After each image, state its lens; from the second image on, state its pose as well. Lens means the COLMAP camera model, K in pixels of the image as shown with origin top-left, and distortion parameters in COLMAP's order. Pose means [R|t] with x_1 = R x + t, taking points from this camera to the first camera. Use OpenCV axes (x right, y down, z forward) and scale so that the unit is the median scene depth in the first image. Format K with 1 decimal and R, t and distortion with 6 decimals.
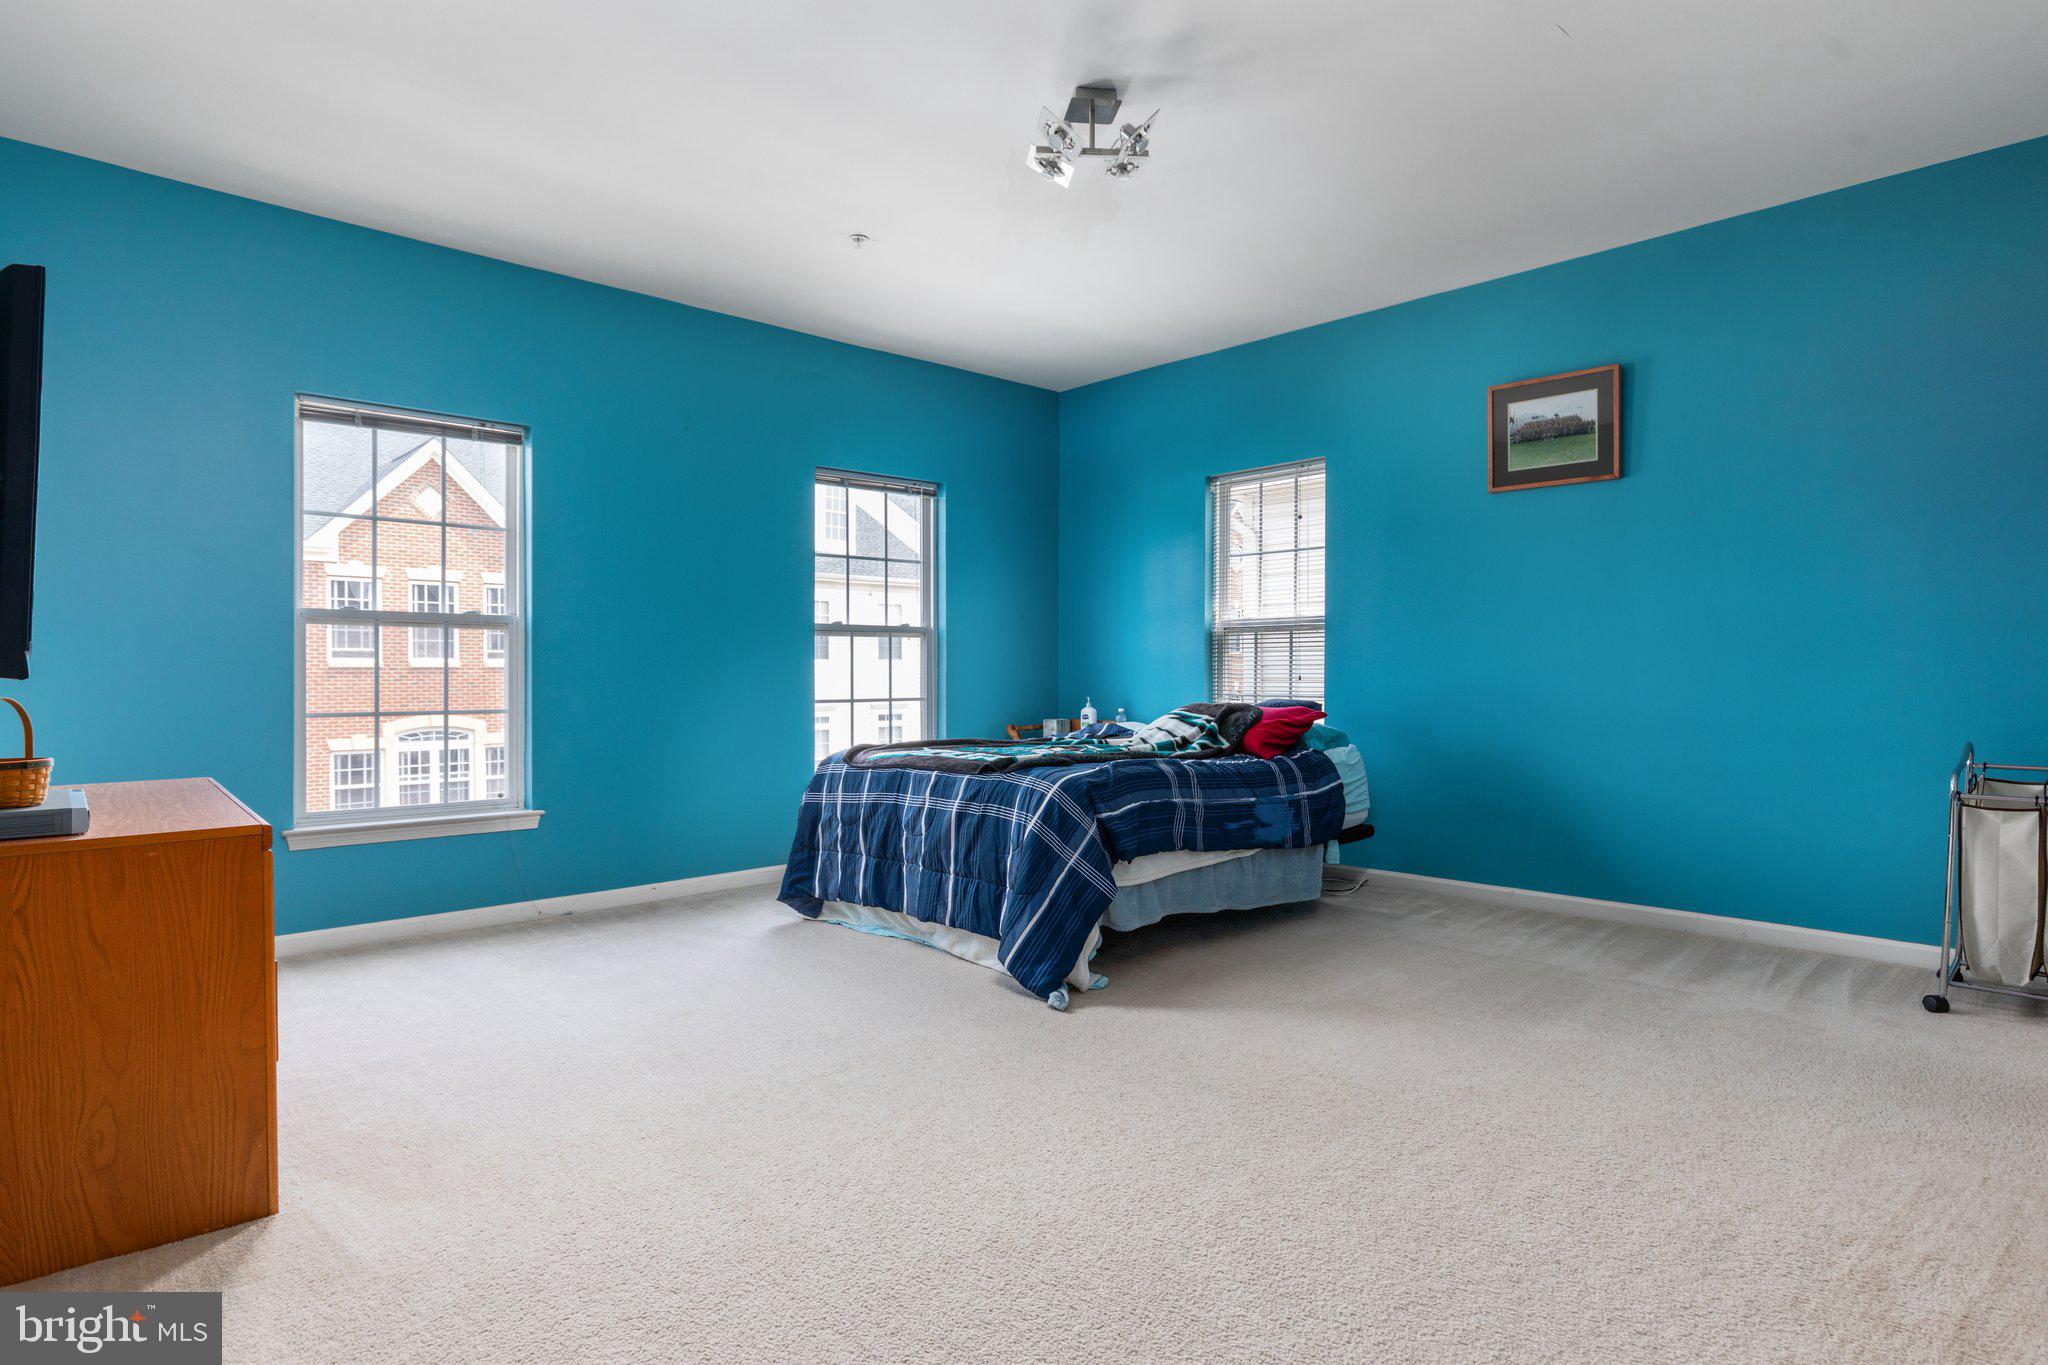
lens RADIAL K [[1067.6, 0, 1024.0], [0, 1067.6, 682.5], [0, 0, 1]] dist [0.000354, 0.000023]
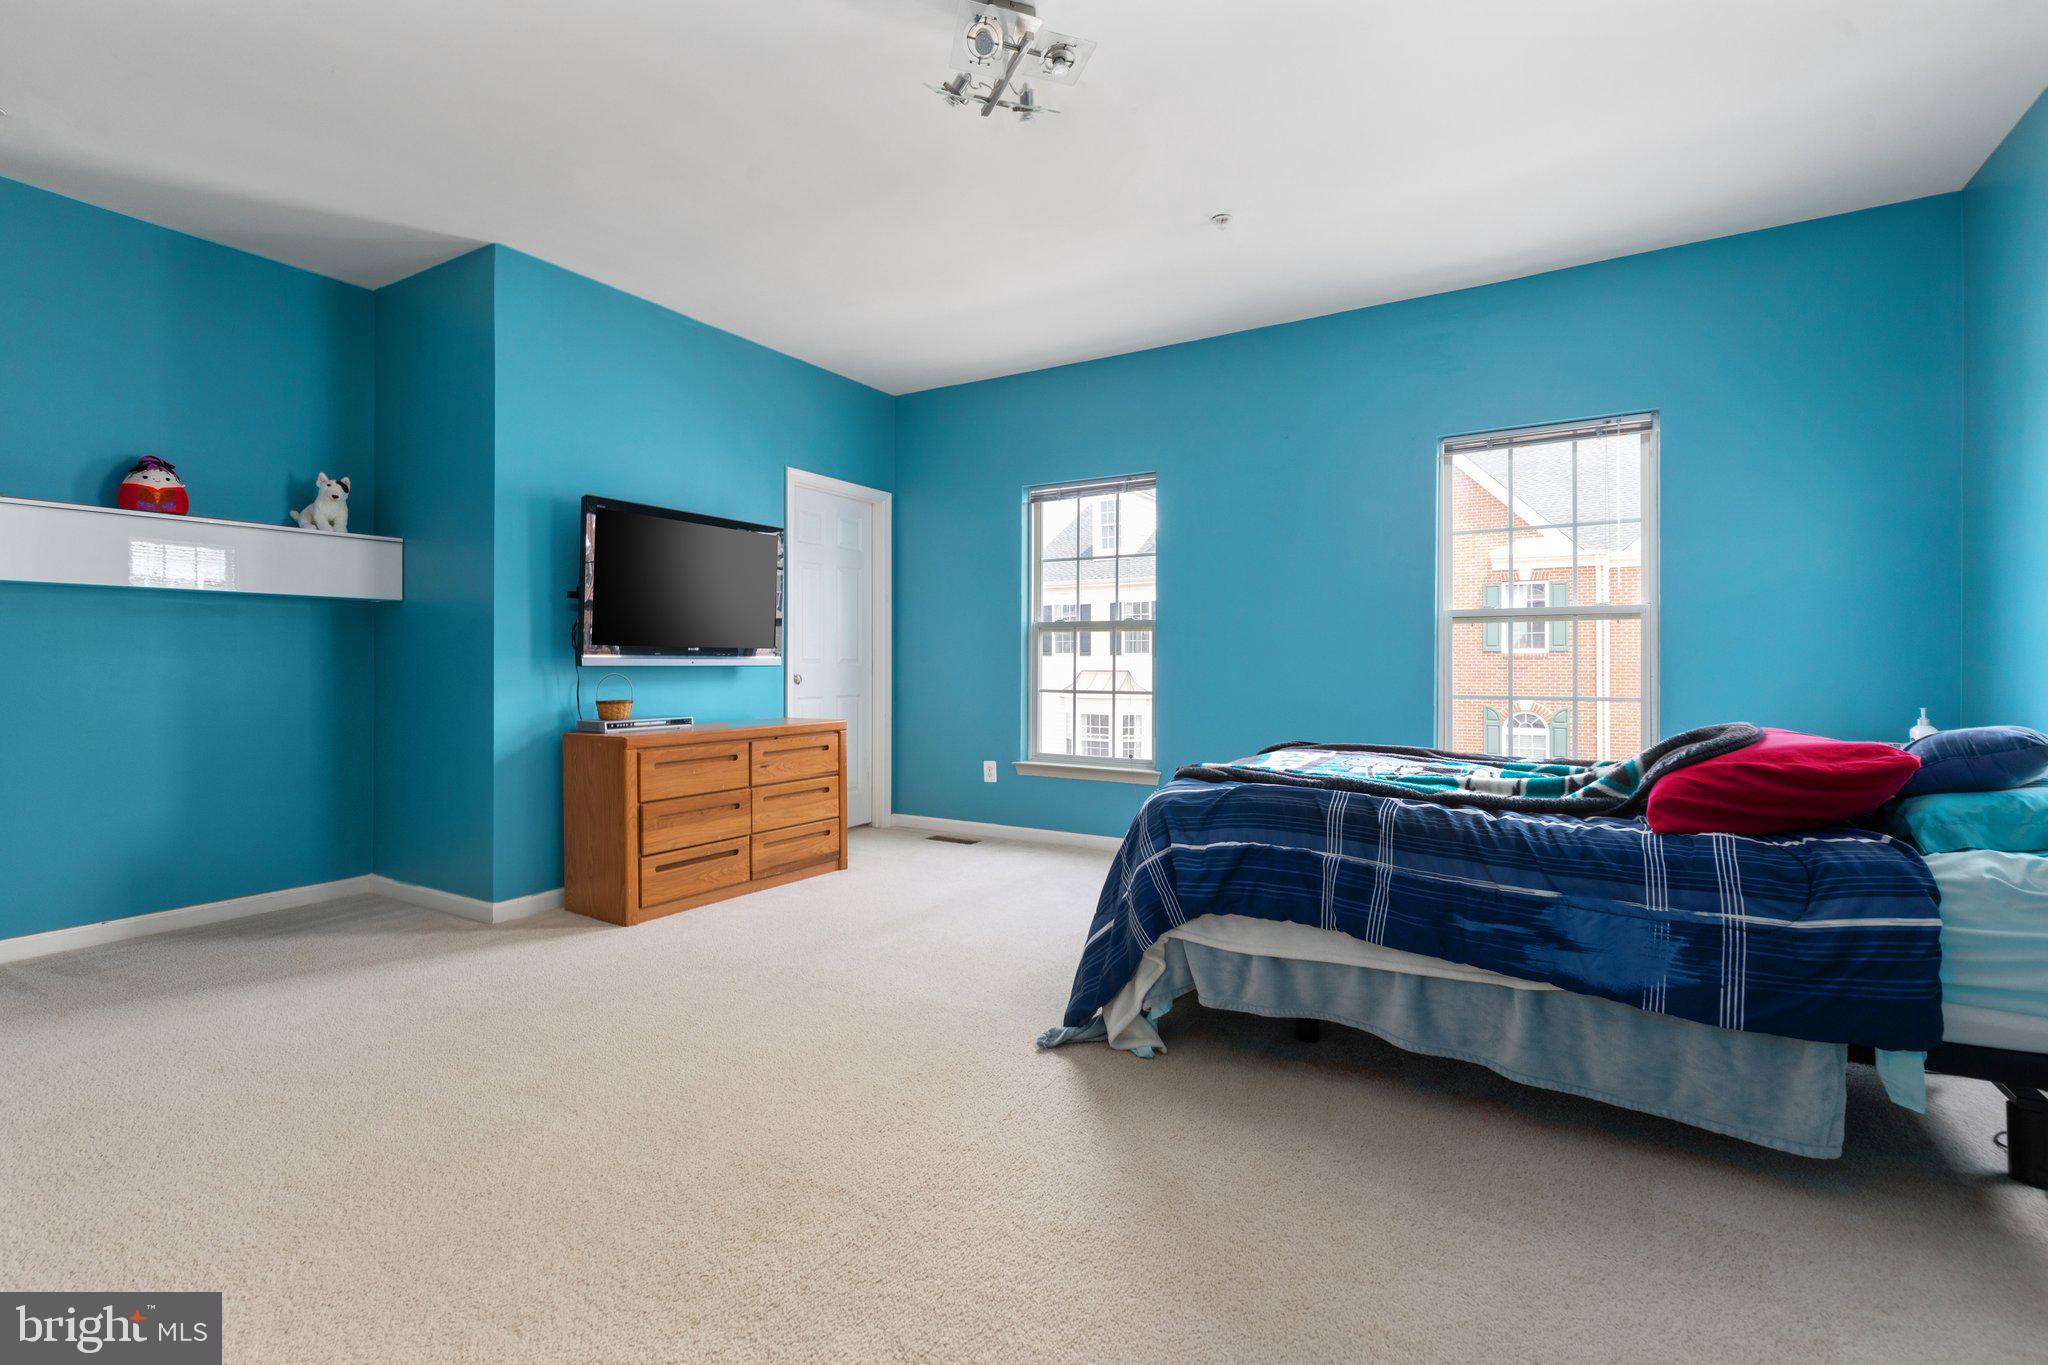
lens RADIAL K [[926.5, 0, 1024.0], [0, 926.5, 682.5], [0, 0, 1]] dist [0.000169, 0.000051]
pose [[0.271991, 0.026049, -0.961947, 0.608091], [-0.007839, 0.999660, 0.024854, -0.014085], [0.962268, 0.000781, 0.272103, 0.589951]]
